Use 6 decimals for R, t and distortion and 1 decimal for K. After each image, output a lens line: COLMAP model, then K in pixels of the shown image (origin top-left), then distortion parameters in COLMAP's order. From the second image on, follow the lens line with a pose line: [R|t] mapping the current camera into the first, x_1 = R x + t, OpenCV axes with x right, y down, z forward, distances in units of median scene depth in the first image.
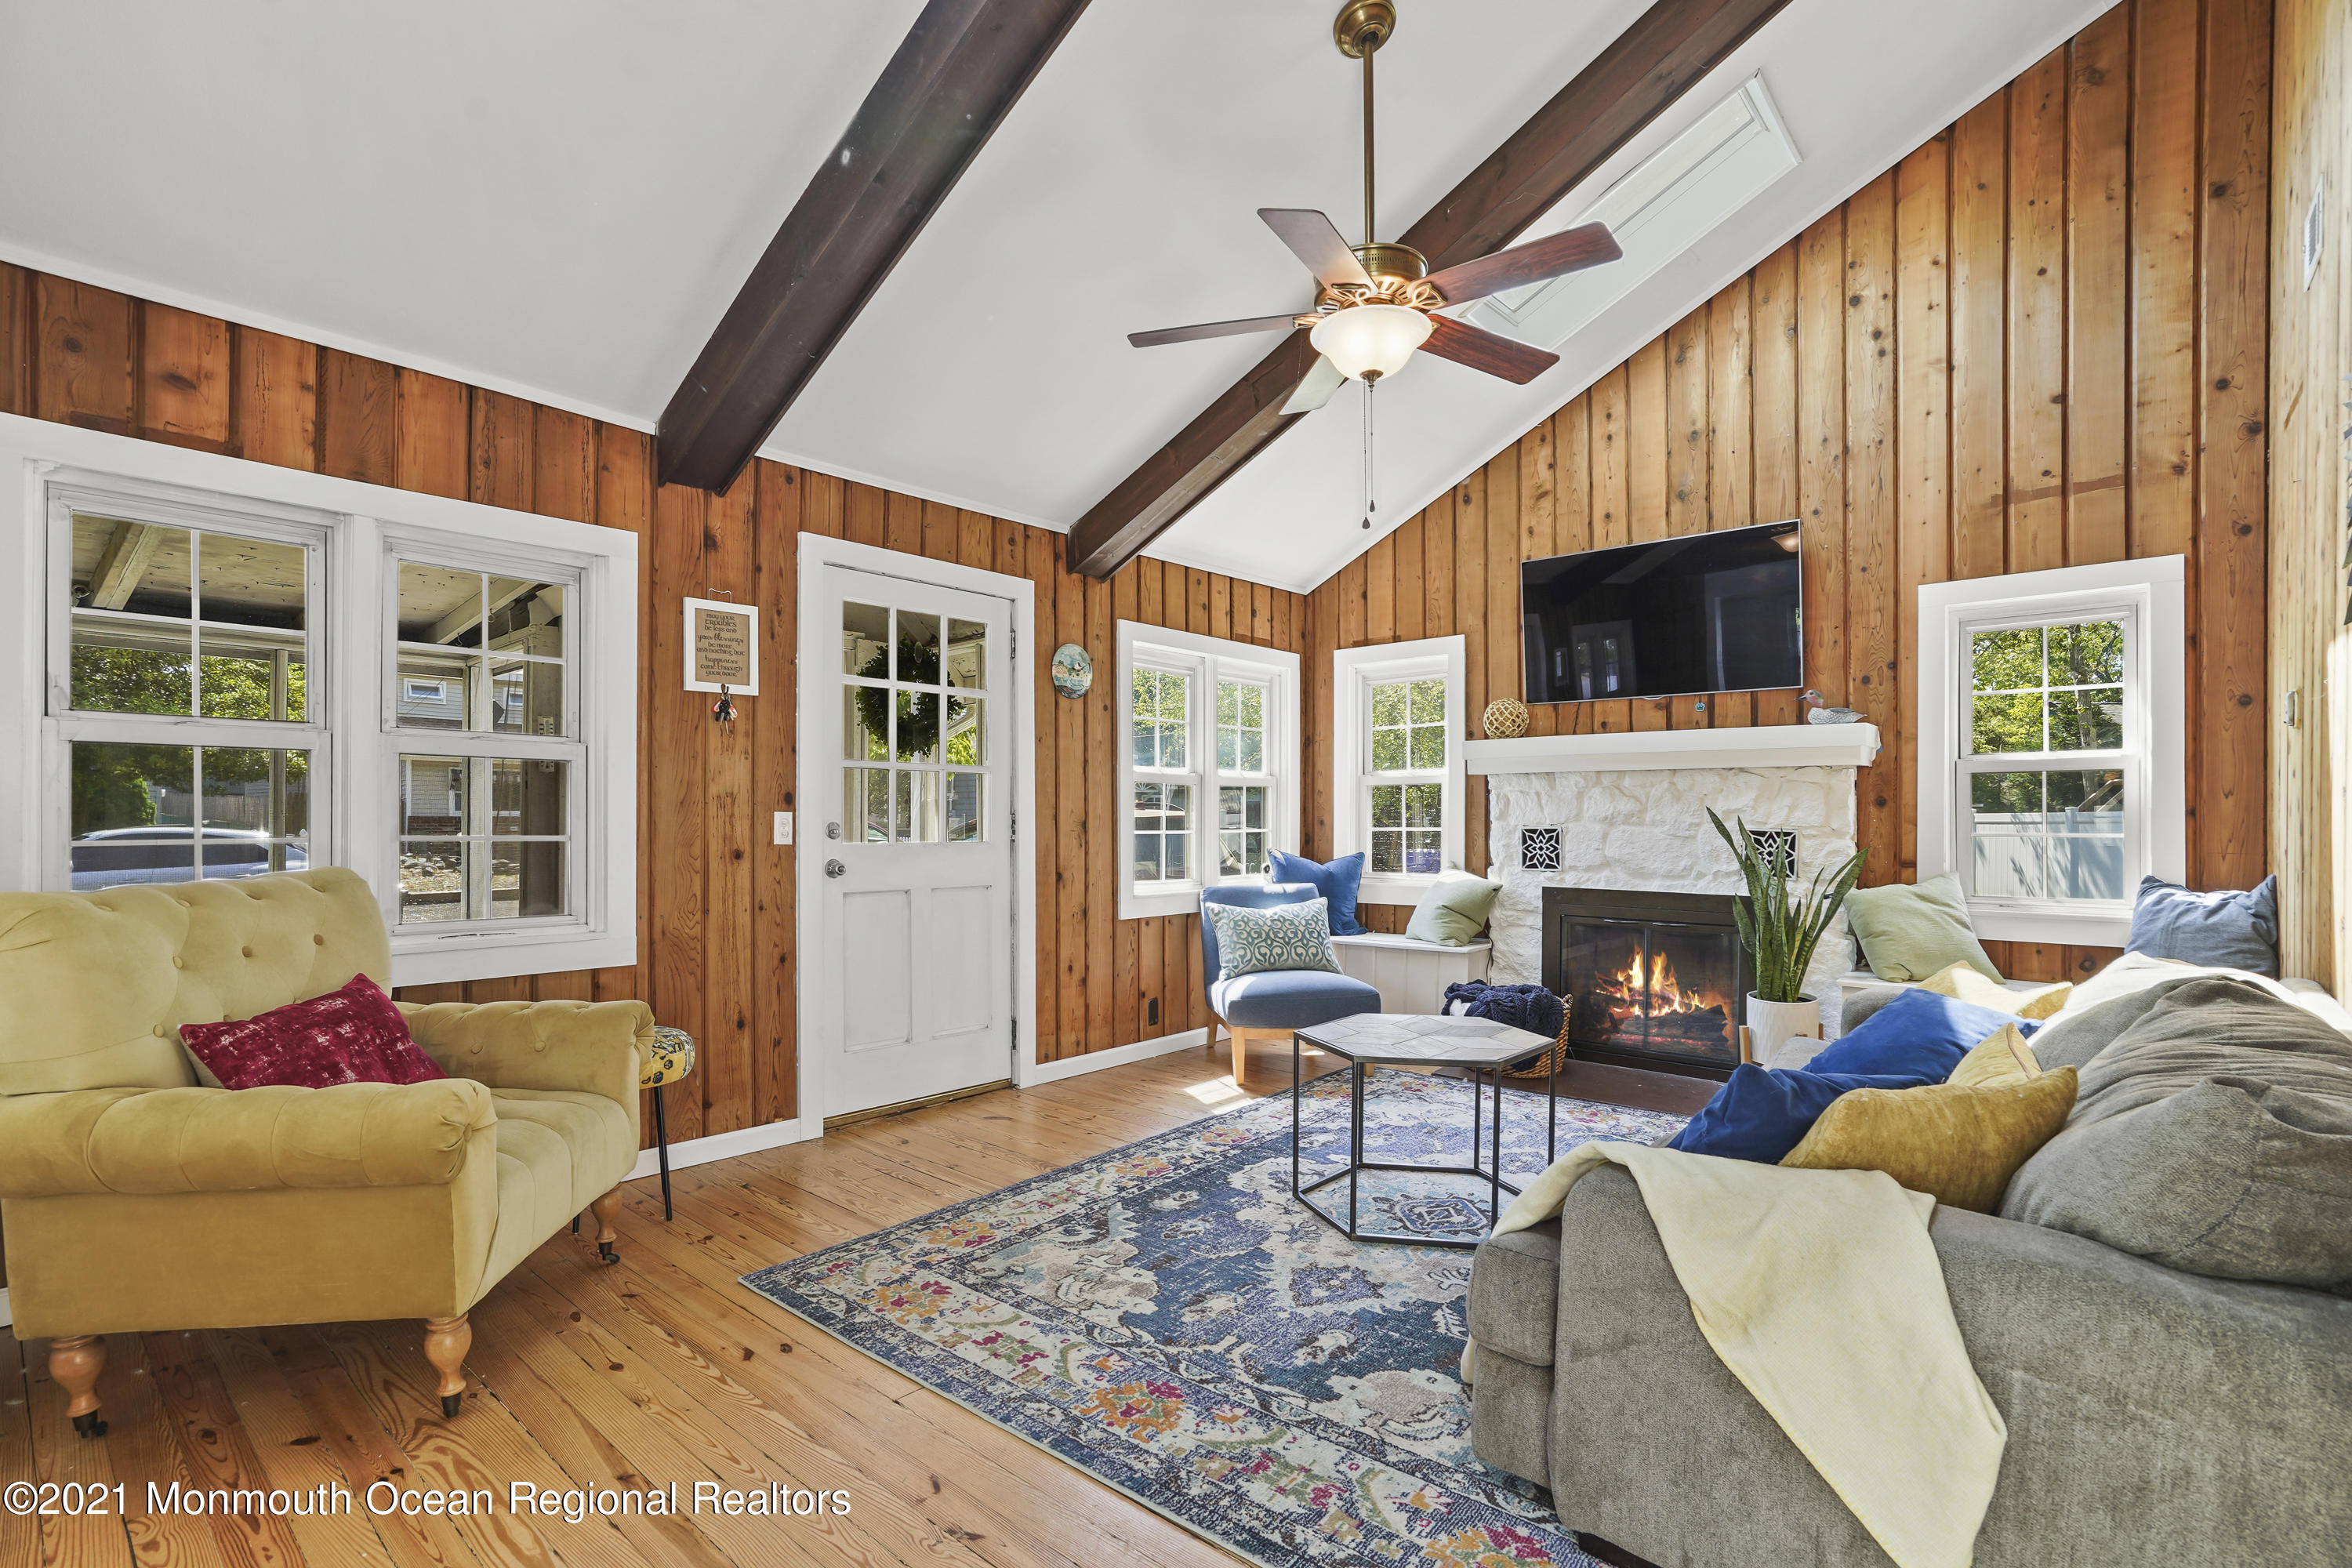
lens RADIAL K [[1102.0, 0, 1169.1], [0, 1102.0, 828.3], [0, 0, 1]] dist [-0.008107, 0.005600]
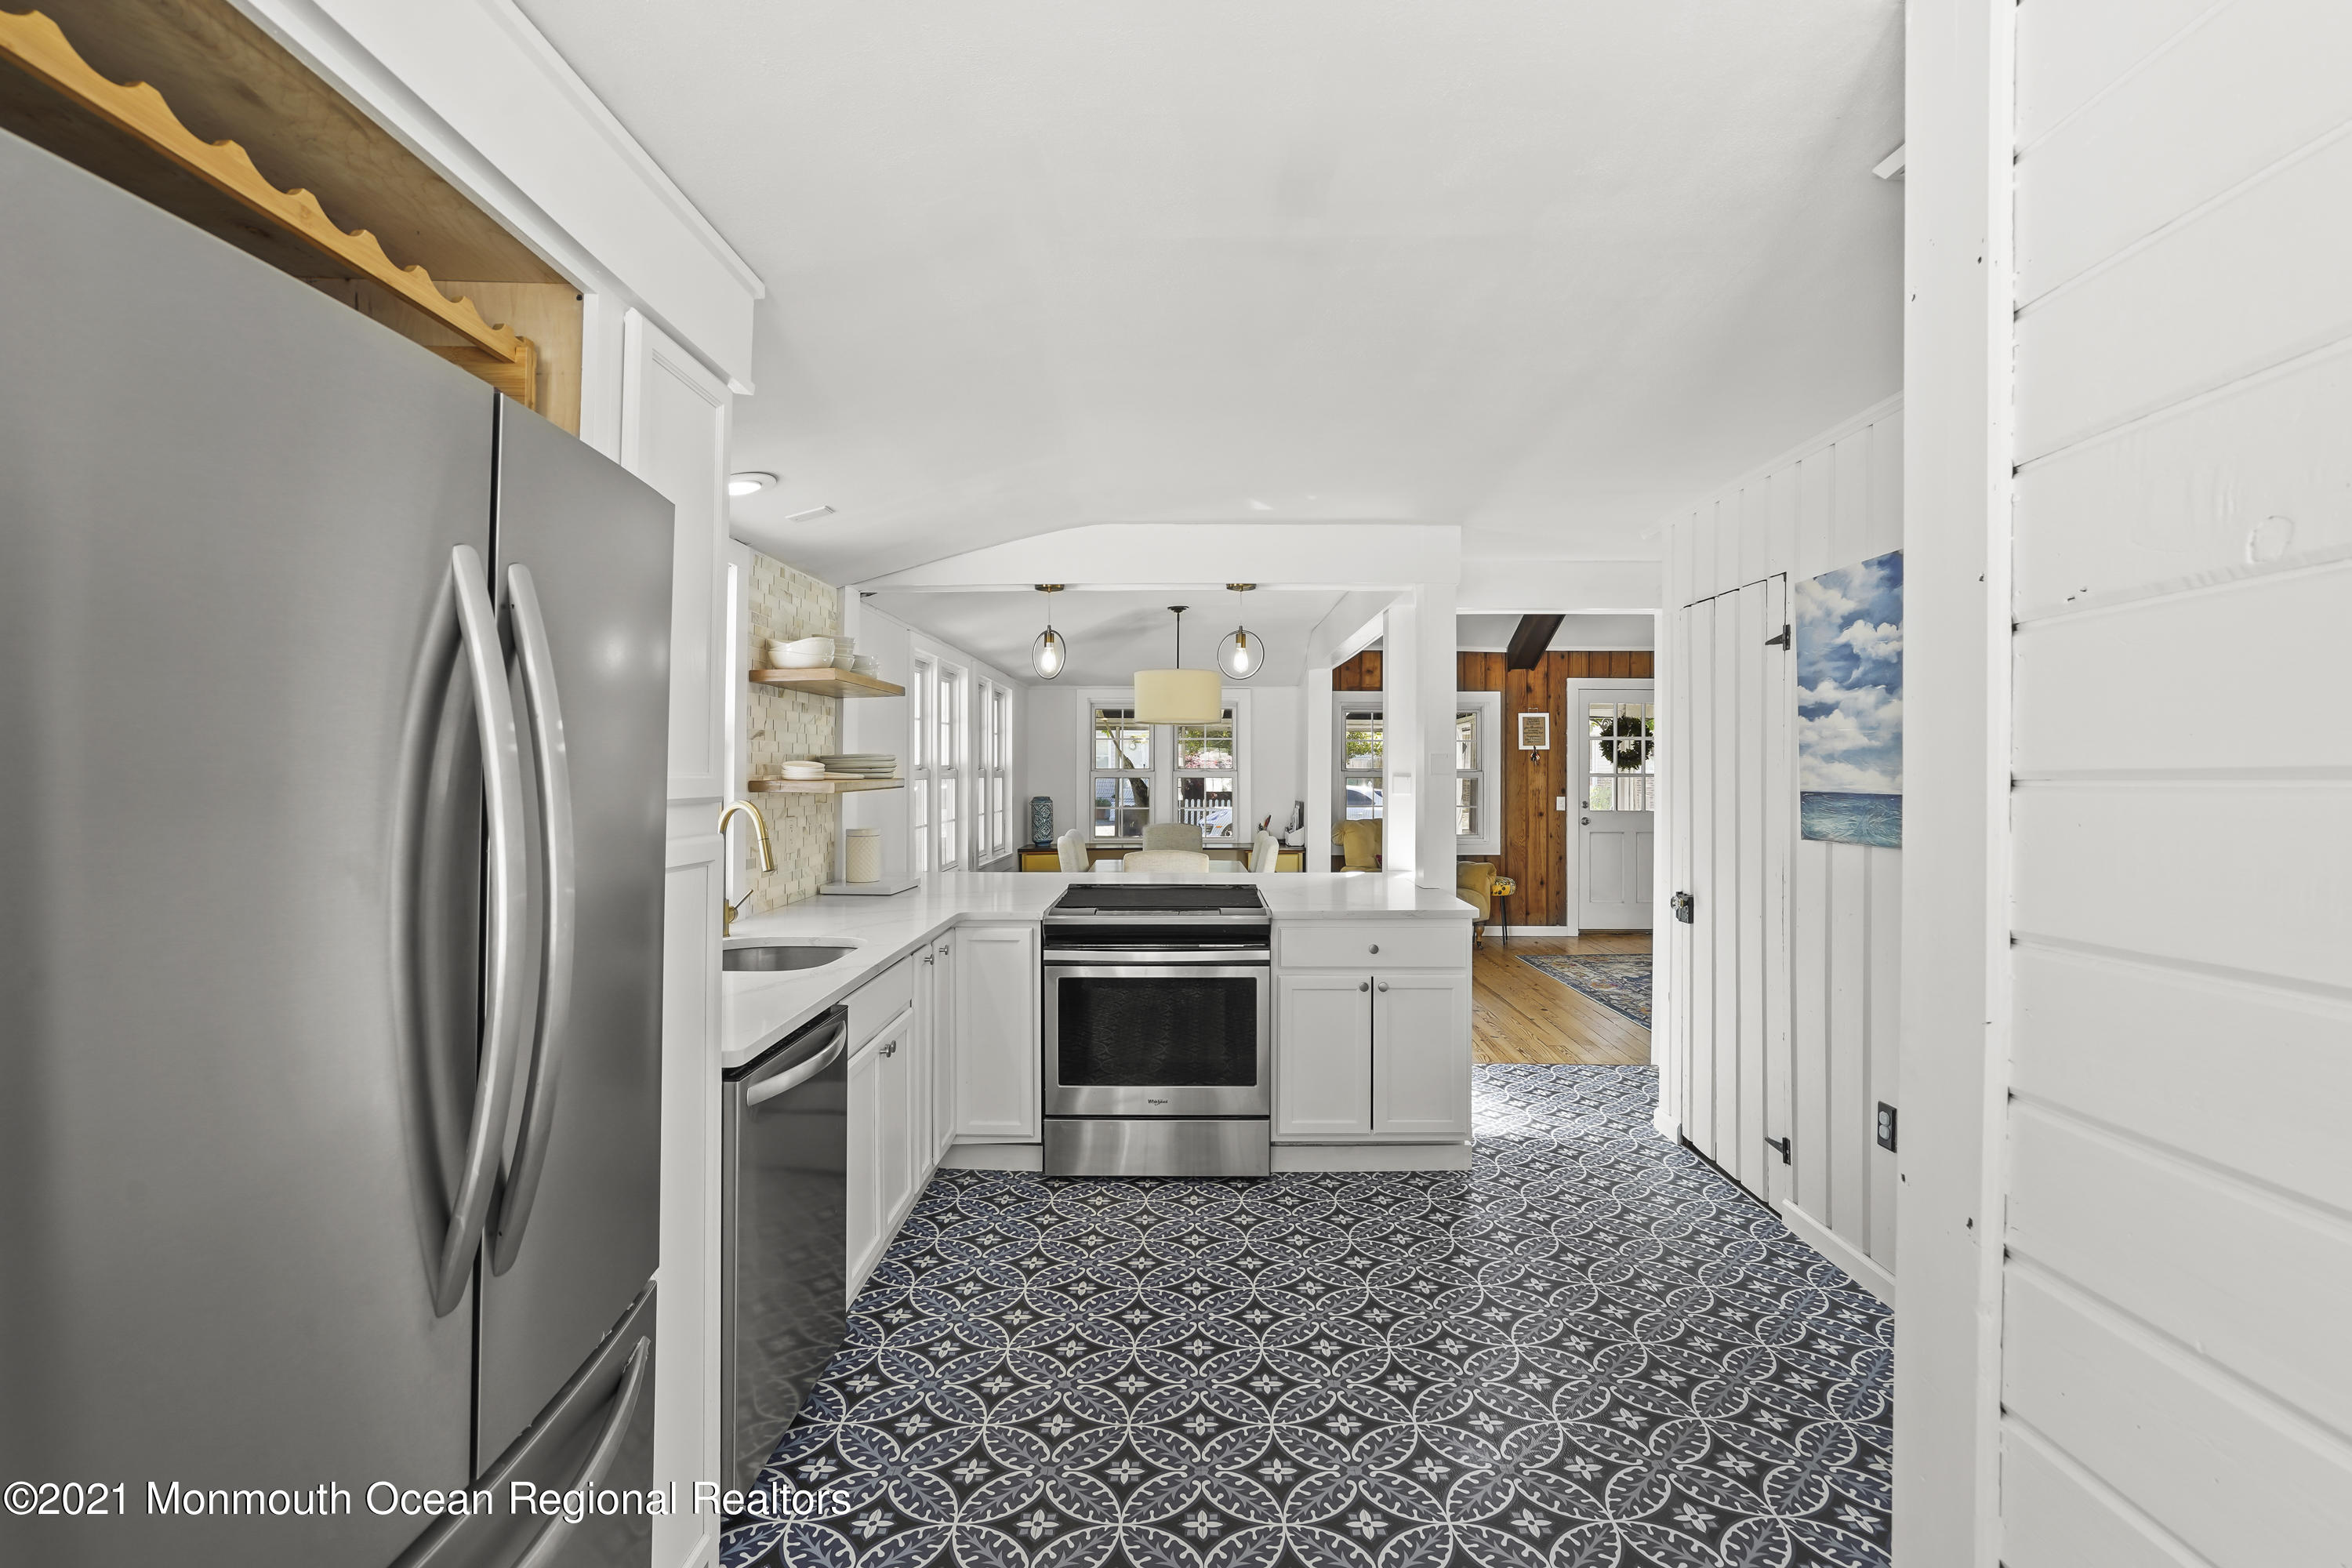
lens RADIAL K [[1102.0, 0, 1176.1], [0, 1102.0, 780.8], [0, 0, 1]] dist [-0.008107, 0.005600]
pose [[0.665857, -0.003314, -0.746072, 0.858338], [0.003412, 0.999993, -0.001397, -0.048274], [0.746072, -0.001615, 0.665863, -1.185843]]
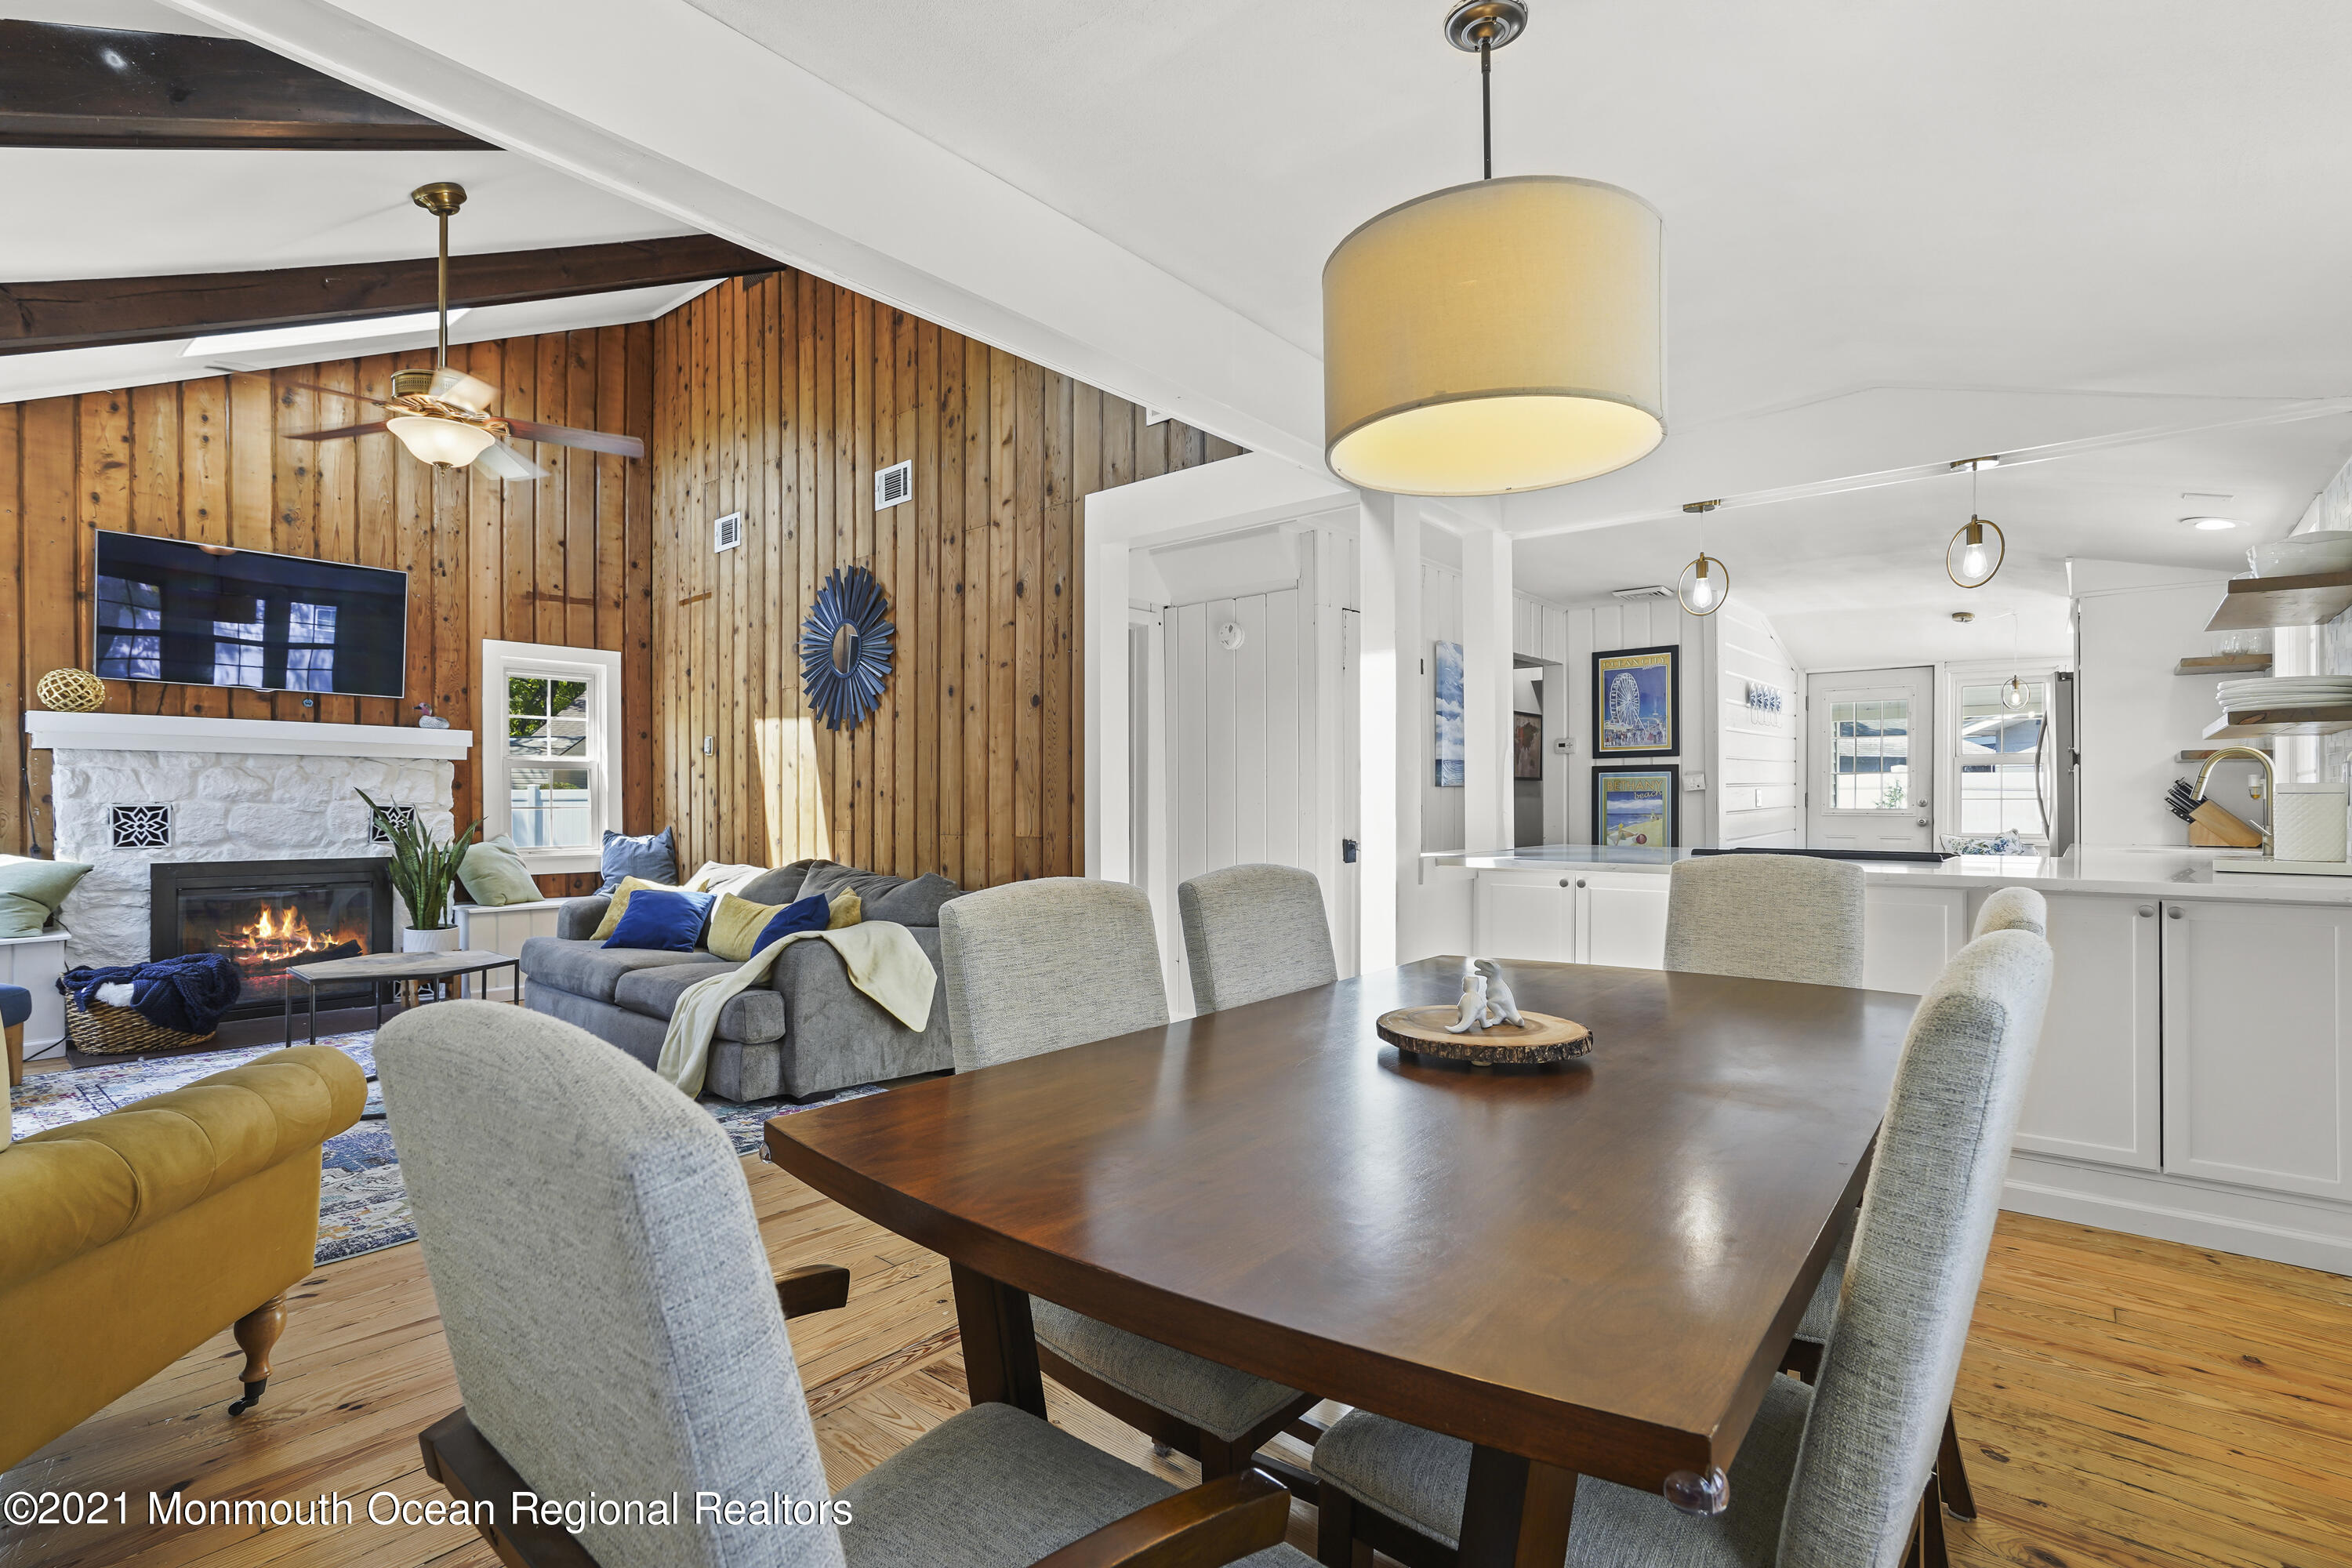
lens RADIAL K [[1102.0, 0, 1220.4], [0, 1102.0, 814.2], [0, 0, 1]] dist [-0.008107, 0.005600]
pose [[-0.034281, -0.017136, 0.999265, -0.802604], [0.001055, 0.999852, 0.017183, -0.010089], [-0.999412, 0.001643, -0.034258, 0.061118]]
